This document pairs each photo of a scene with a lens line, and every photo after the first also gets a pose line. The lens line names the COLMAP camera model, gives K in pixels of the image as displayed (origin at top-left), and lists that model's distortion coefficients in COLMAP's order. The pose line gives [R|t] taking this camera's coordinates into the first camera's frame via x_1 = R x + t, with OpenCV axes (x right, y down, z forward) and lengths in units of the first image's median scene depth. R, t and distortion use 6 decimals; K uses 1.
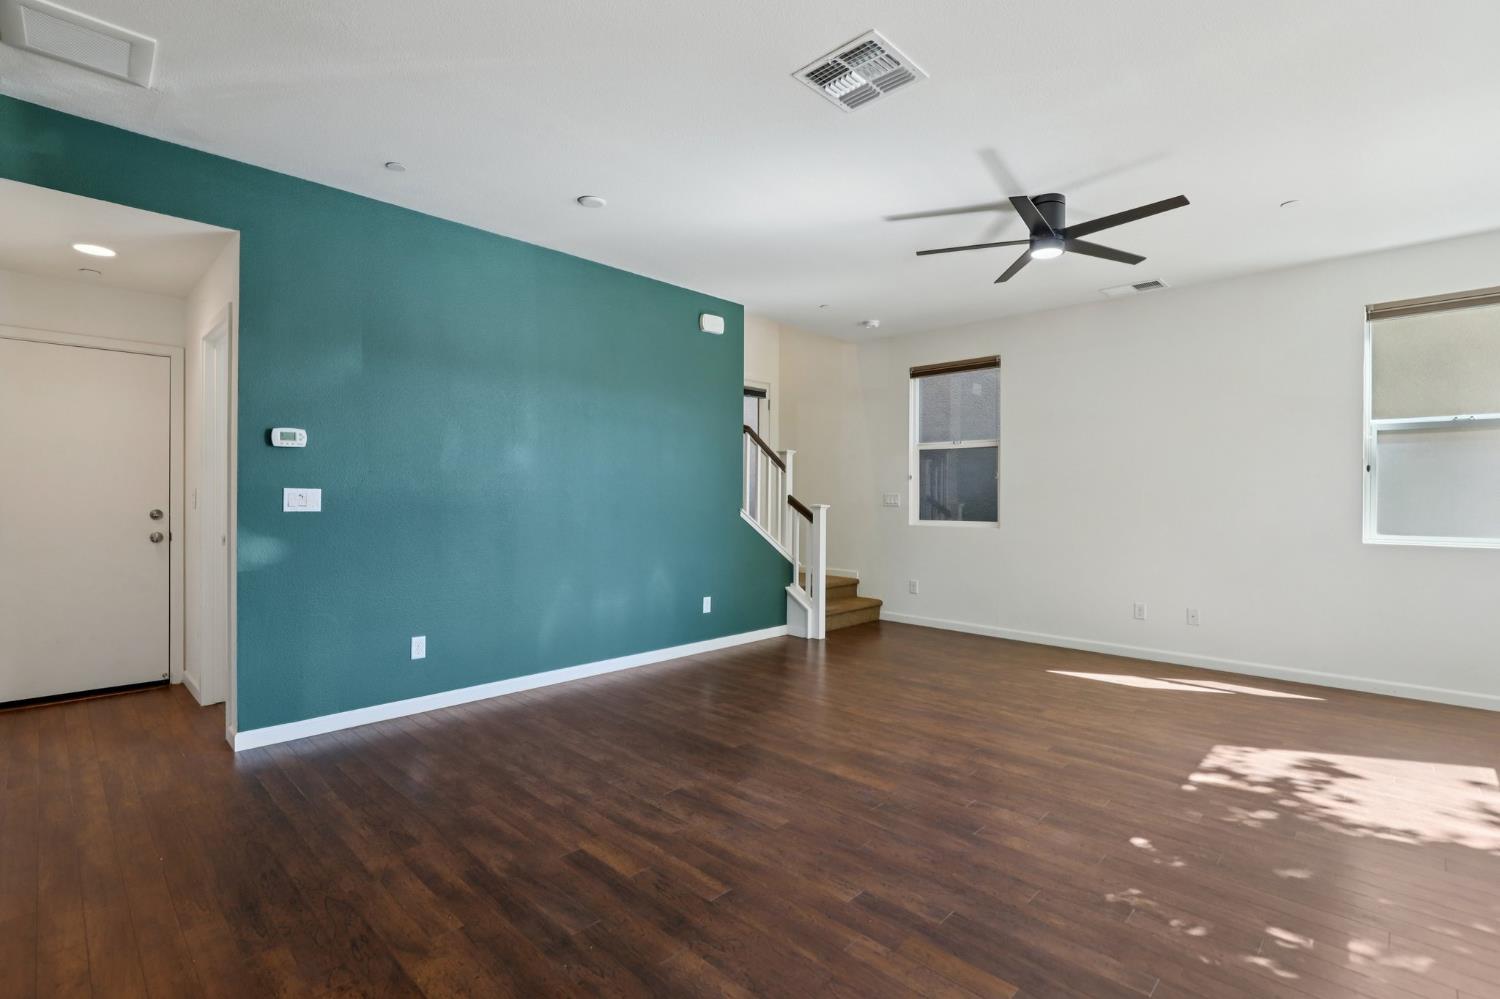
lens RADIAL K [[692.4, 0, 750.0], [0, 692.4, 499.5], [0, 0, 1]] dist [-0.012167, 0.000092]
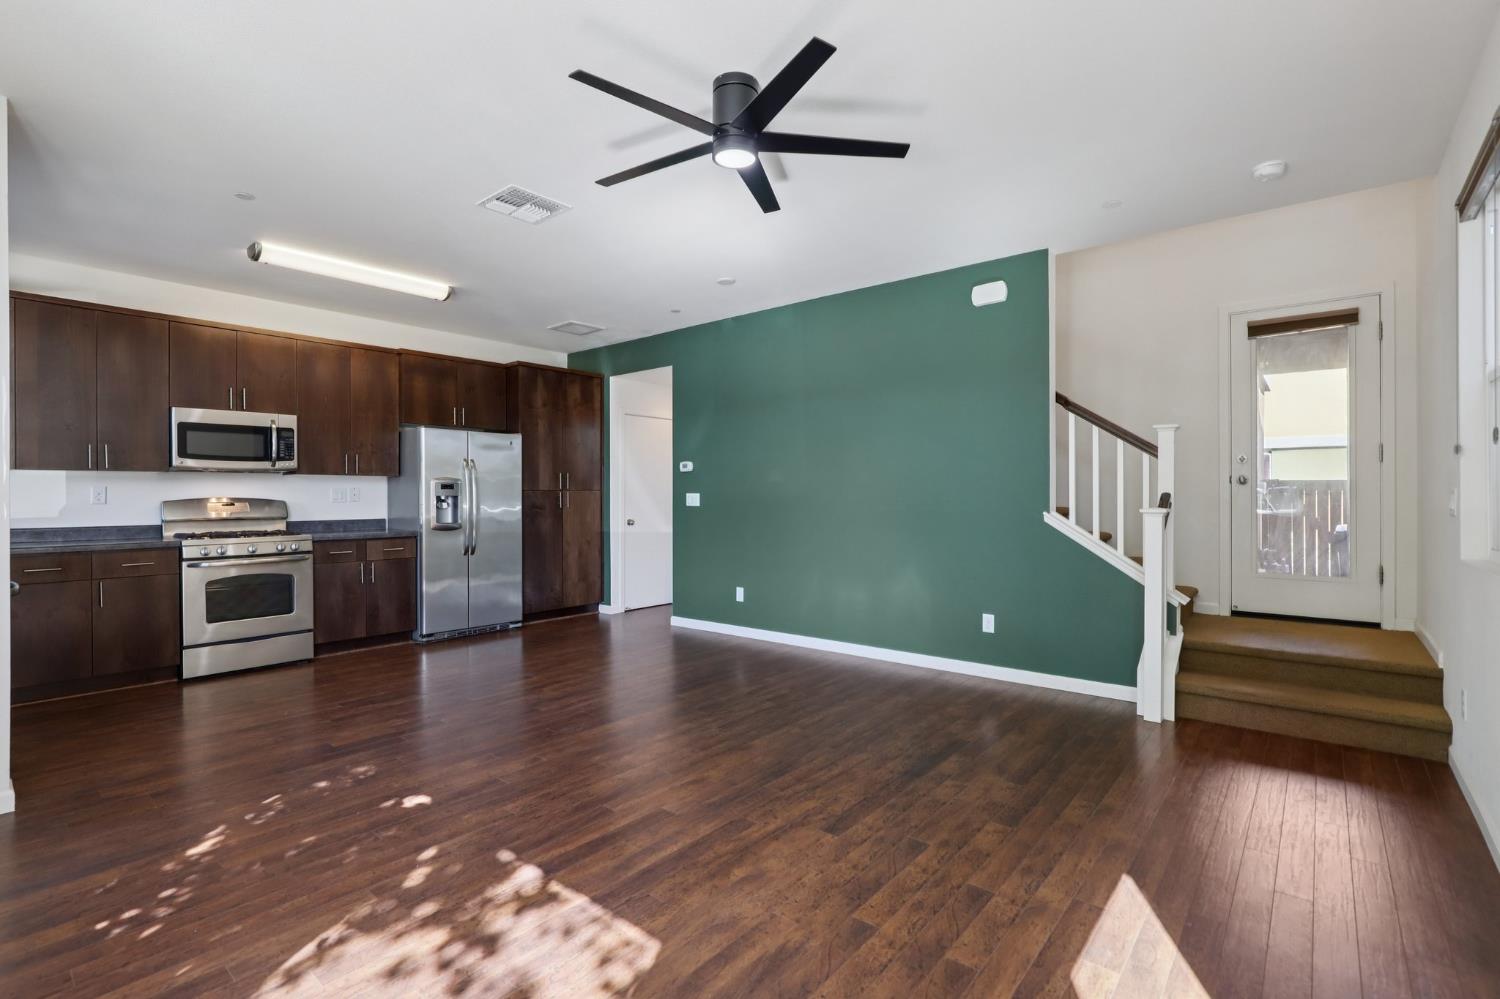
lens RADIAL K [[694.9, 0, 745.9], [0, 694.9, 495.8], [0, 0, 1]] dist [-0.013332, 0.000274]
pose [[0.063702, -0.007754, -0.997939, 1.204188], [-0.003450, 0.999962, -0.007990, 0.004692], [0.997963, 0.003952, 0.063673, 1.009152]]
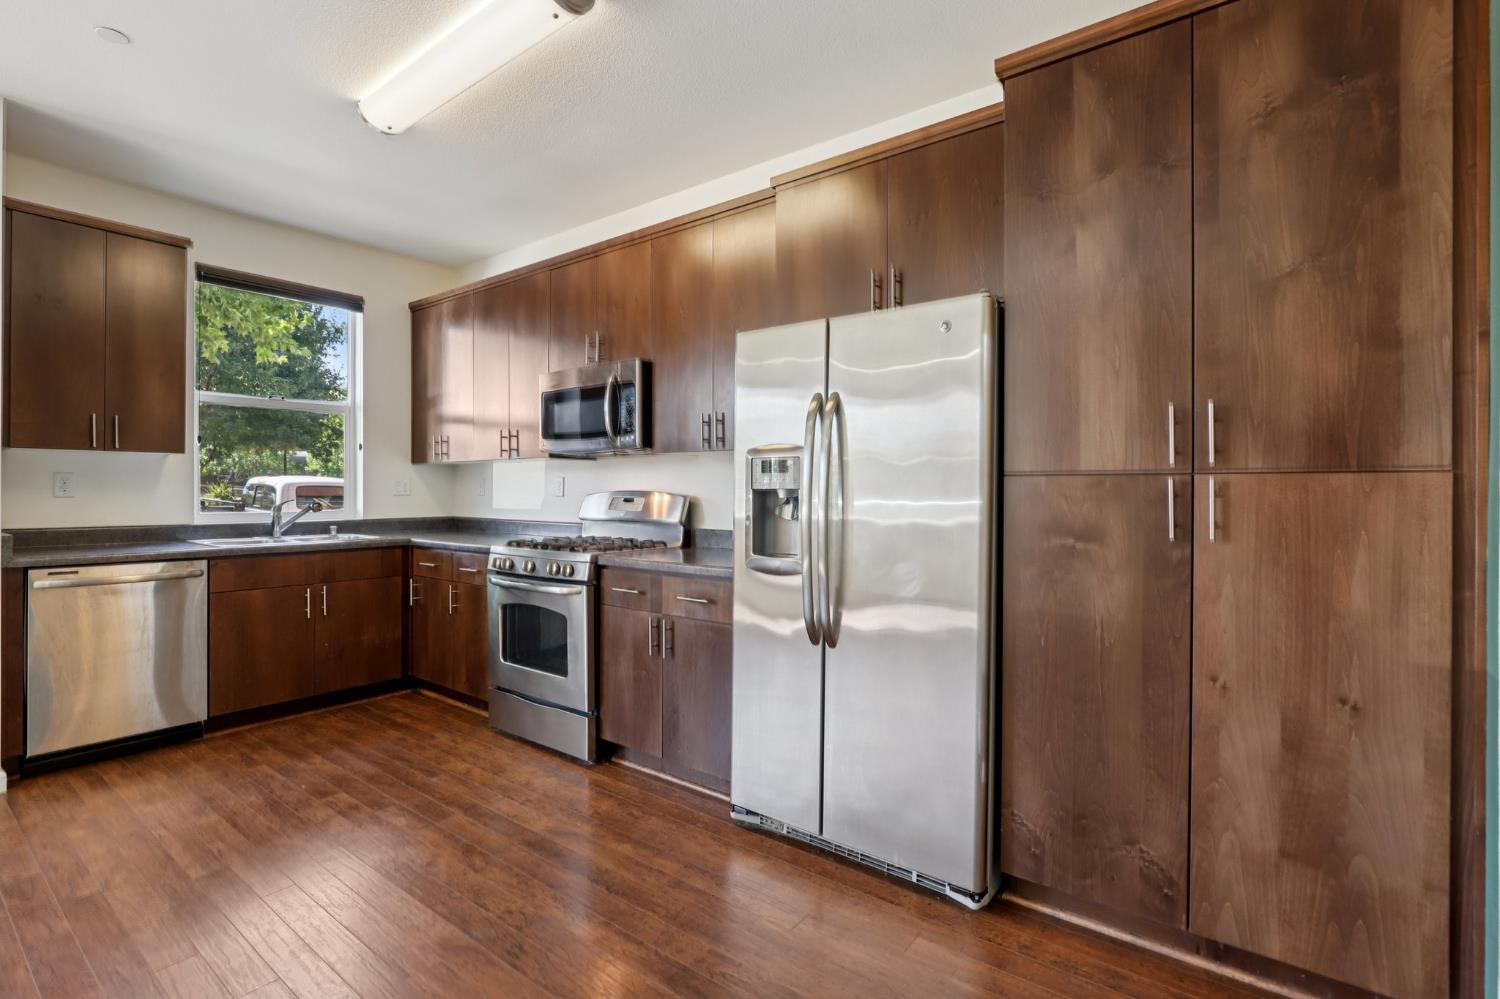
lens RADIAL K [[680.2, 0, 752.6], [0, 680.2, 490.2], [0, 0, 1]] dist [-0.029619, 0.000049]
pose [[-0.991804, -0.011831, -0.127221, -0.412743], [-0.012870, 0.999890, 0.007349, -0.010240], [0.127120, 0.008926, -0.991847, 1.055348]]
